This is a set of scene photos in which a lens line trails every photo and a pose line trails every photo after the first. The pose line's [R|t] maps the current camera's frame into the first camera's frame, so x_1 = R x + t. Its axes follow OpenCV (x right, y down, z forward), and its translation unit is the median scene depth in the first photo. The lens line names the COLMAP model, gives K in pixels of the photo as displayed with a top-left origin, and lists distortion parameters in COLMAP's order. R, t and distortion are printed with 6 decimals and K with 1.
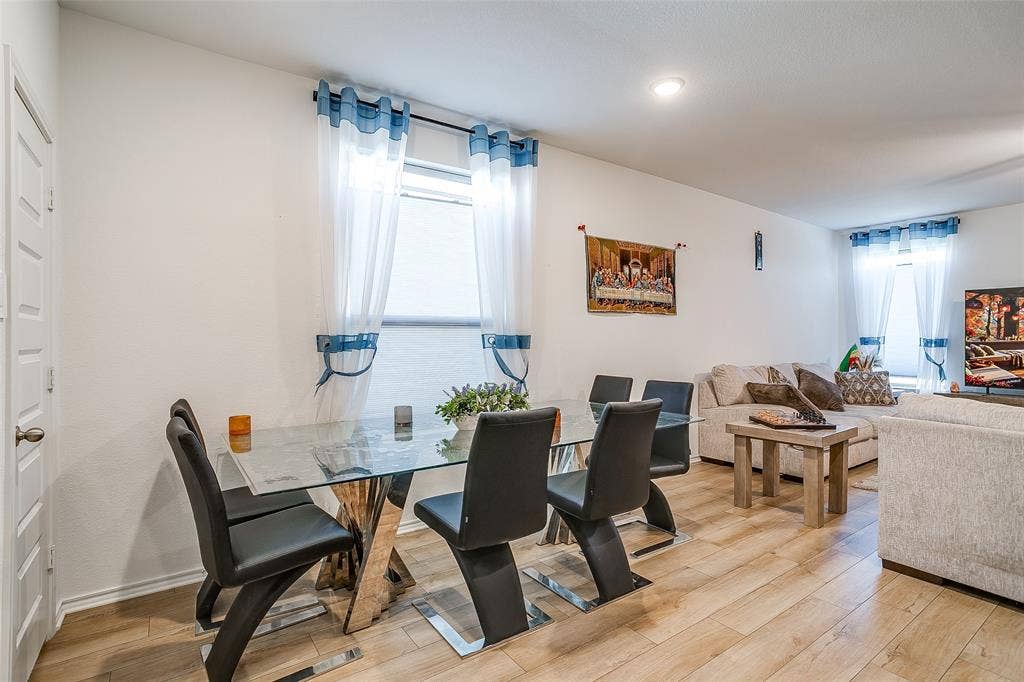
lens RADIAL K [[503.3, 0, 510.0], [0, 503.3, 338.5], [0, 0, 1]] dist [-0.049284, 0.041554]
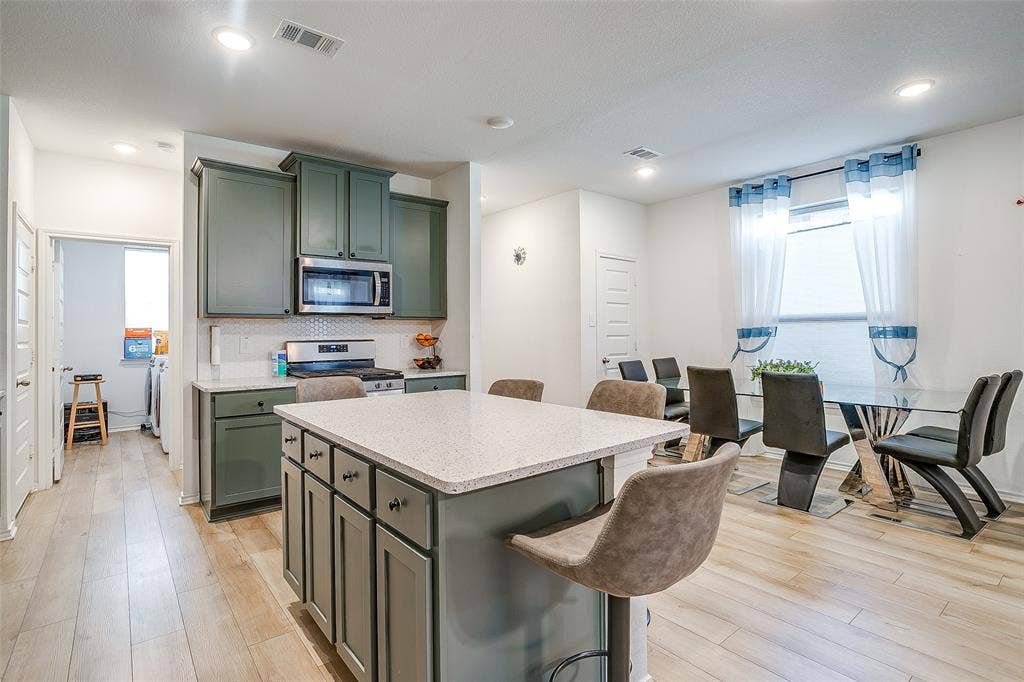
lens RADIAL K [[512.6, 0, 511.1], [0, 512.6, 329.0], [0, 0, 1]] dist [-0.090461, 0.043405]
pose [[0.049721, -0.005585, -0.998748, 0.897980], [0.008030, 0.999954, -0.005192, -0.001092], [0.998731, -0.007762, 0.049763, 0.066494]]
